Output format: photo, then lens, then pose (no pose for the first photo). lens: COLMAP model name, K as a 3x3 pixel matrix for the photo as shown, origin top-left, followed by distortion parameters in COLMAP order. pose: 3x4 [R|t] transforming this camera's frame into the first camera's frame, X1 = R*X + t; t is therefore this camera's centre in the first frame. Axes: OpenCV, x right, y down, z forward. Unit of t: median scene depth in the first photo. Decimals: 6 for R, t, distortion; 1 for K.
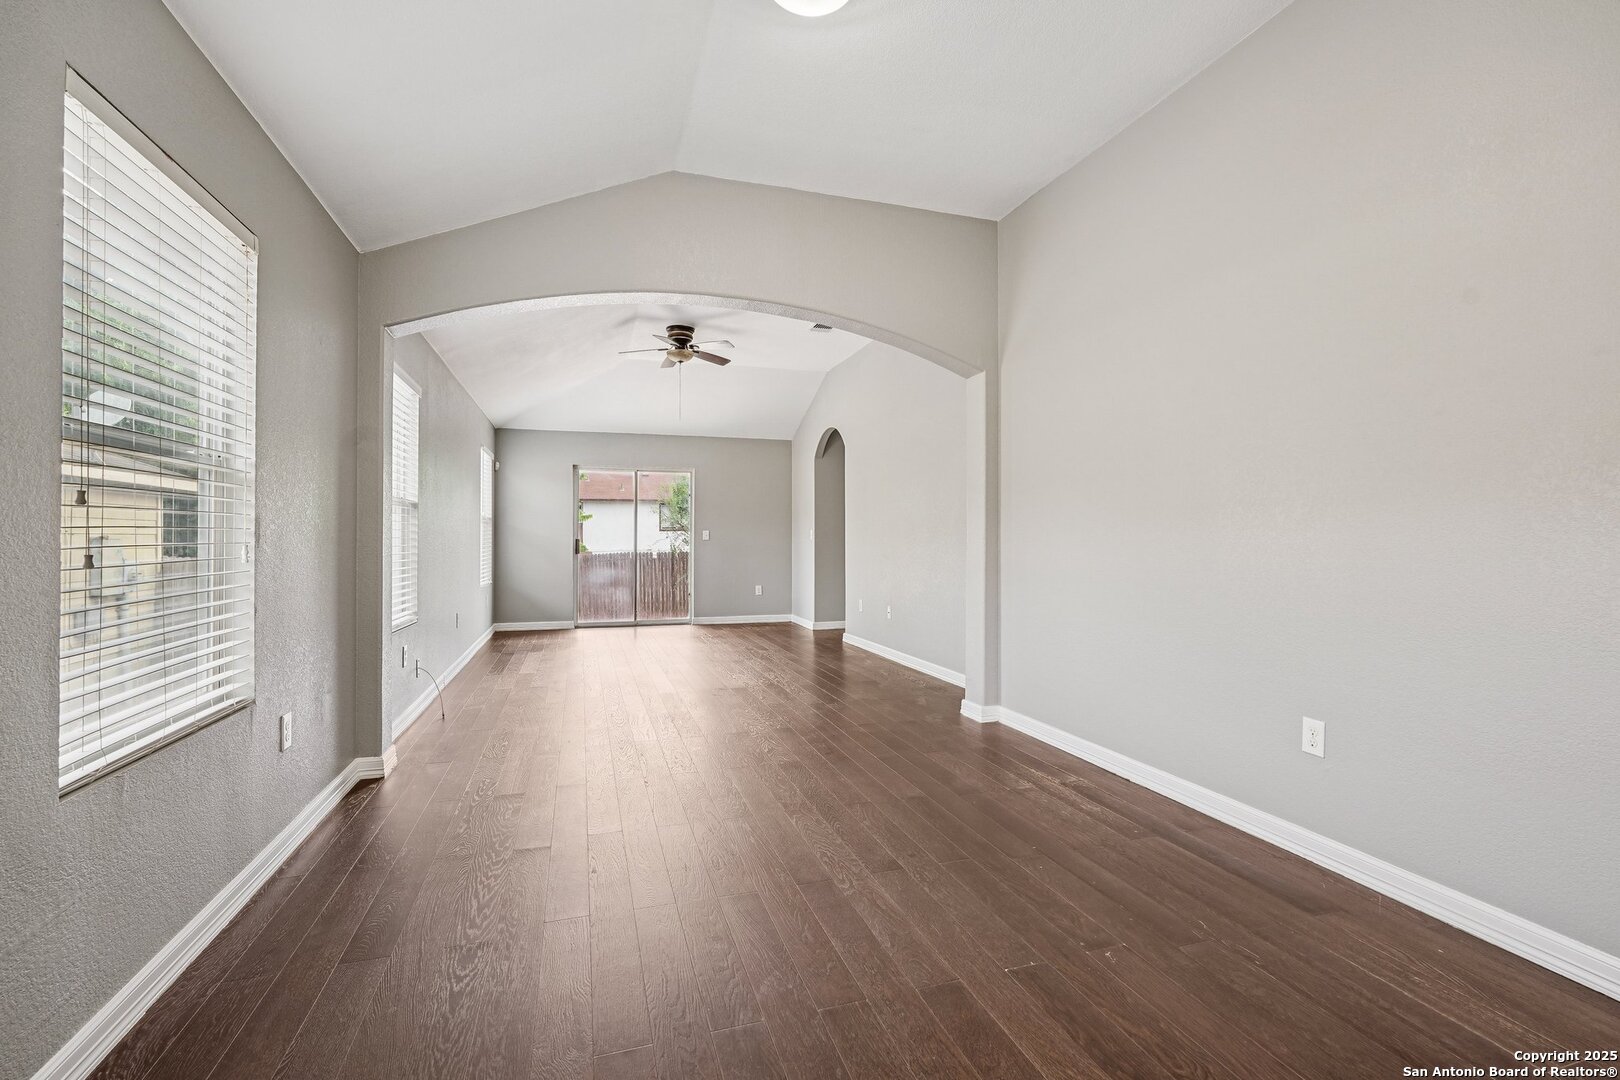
lens RADIAL K [[723.8, 0, 810.2], [0, 723.8, 531.6], [0, 0, 1]] dist [-0.000427, 0.000979]
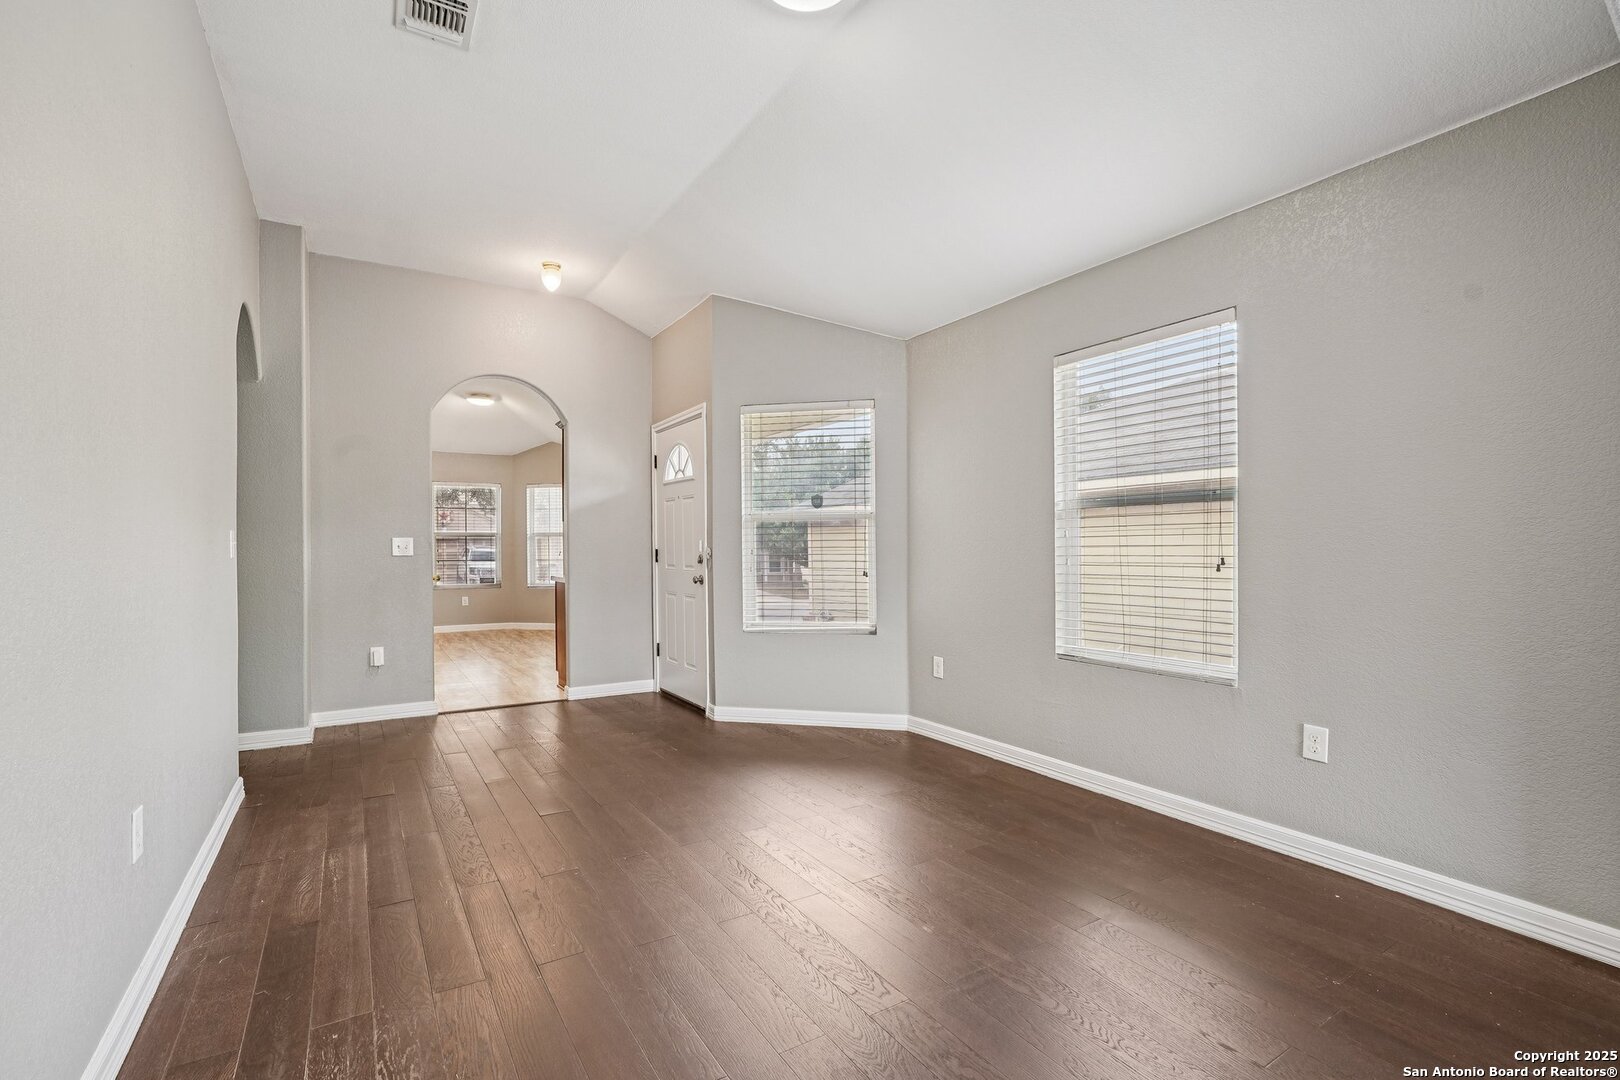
lens RADIAL K [[743.4, 0, 808.0], [0, 743.4, 576.0], [0, 0, 1]] dist [-0.001988, -0.000026]
pose [[-0.969076, 0.004174, -0.246726, 0.076369], [-0.002697, 0.999618, 0.027502, 0.004175], [0.246747, 0.027317, -0.968695, 0.586419]]
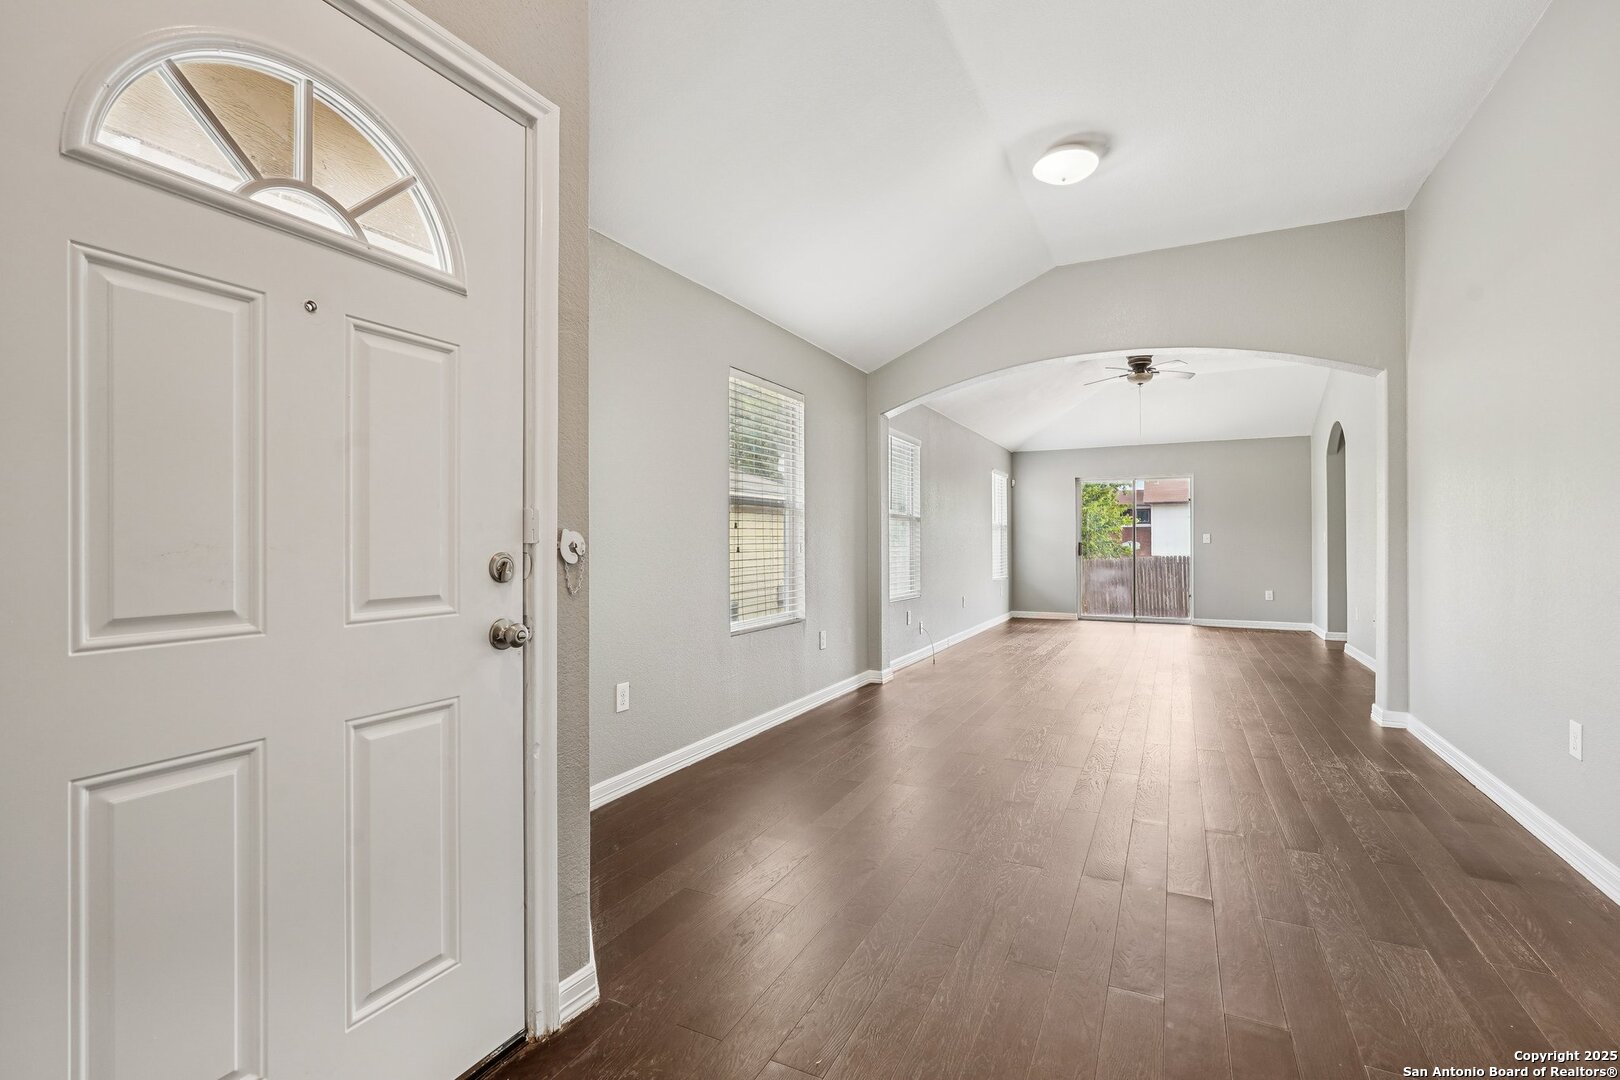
lens RADIAL K [[724.8, 0, 811.7], [0, 724.8, 548.0], [0, 0, 1]] dist [-0.003789, 0.000441]
pose [[0.715665, 0.003895, -0.698433, 0.201090], [0.007747, 0.999879, 0.013514, 0.000237], [0.698401, -0.015082, 0.715548, -0.134900]]
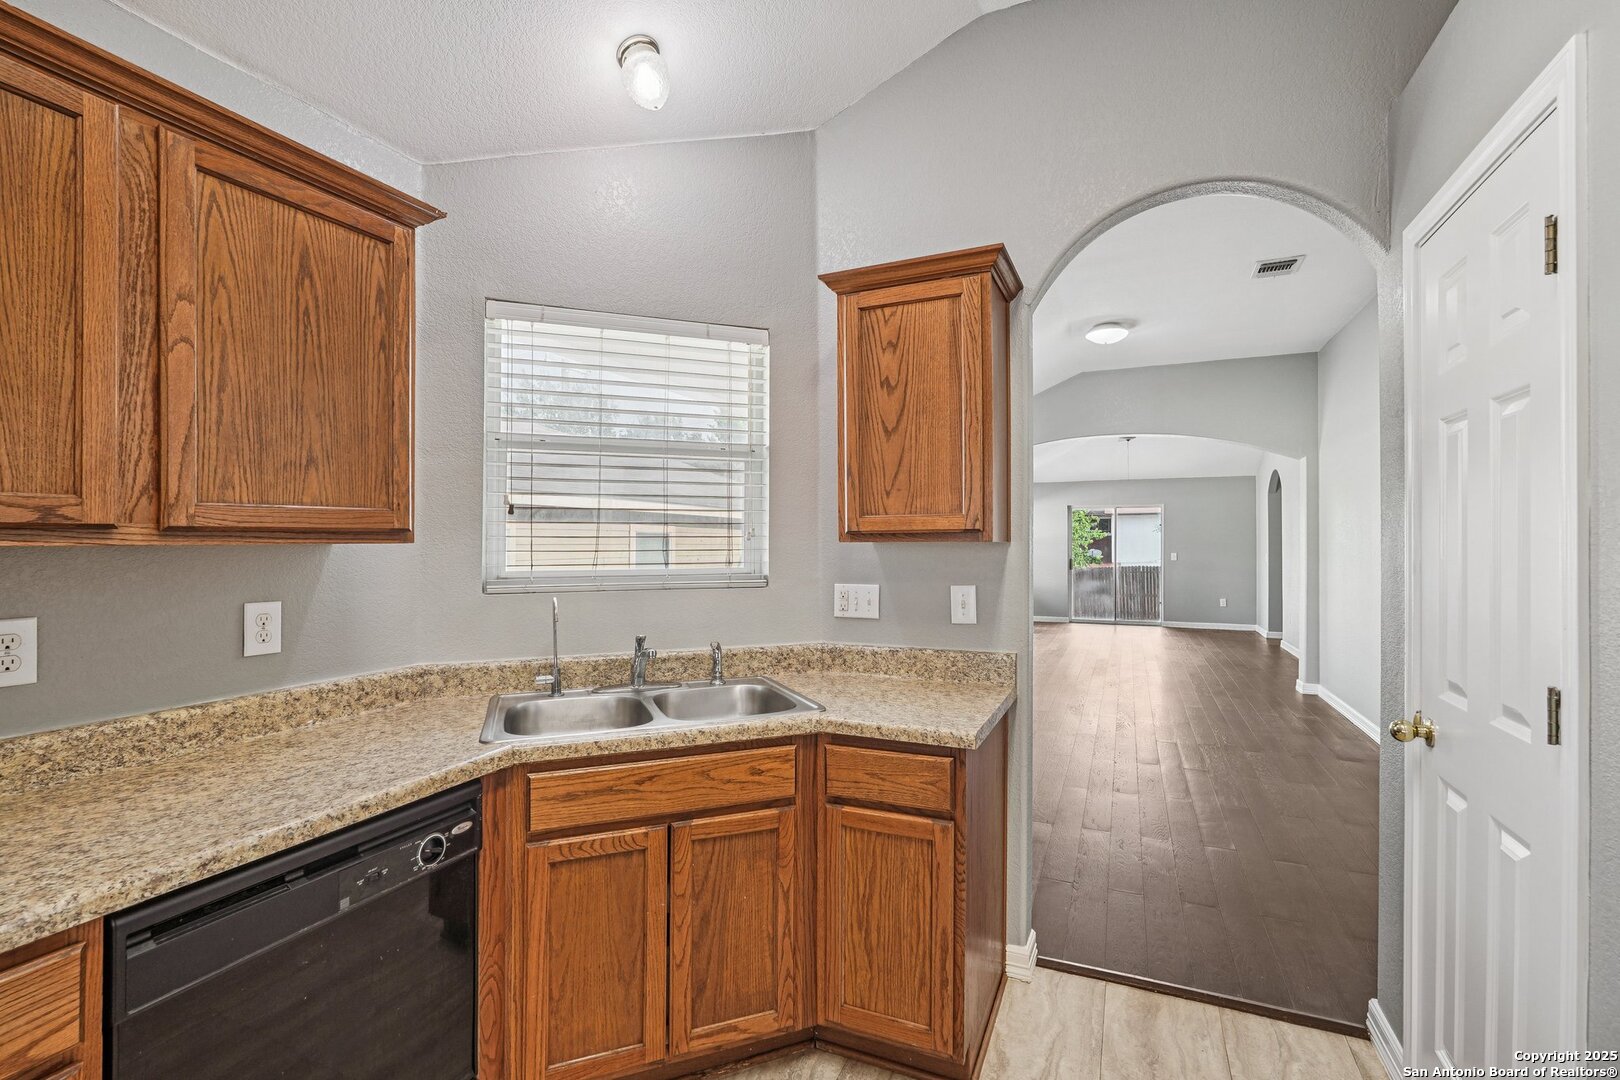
lens RADIAL K [[724.8, 0, 811.7], [0, 724.8, 548.0], [0, 0, 1]] dist [-0.003789, 0.000441]
pose [[0.753615, 0.004809, -0.657298, 0.246828], [0.003394, 0.999931, 0.011207, -0.030675], [0.657307, -0.010676, 0.753547, -0.424904]]
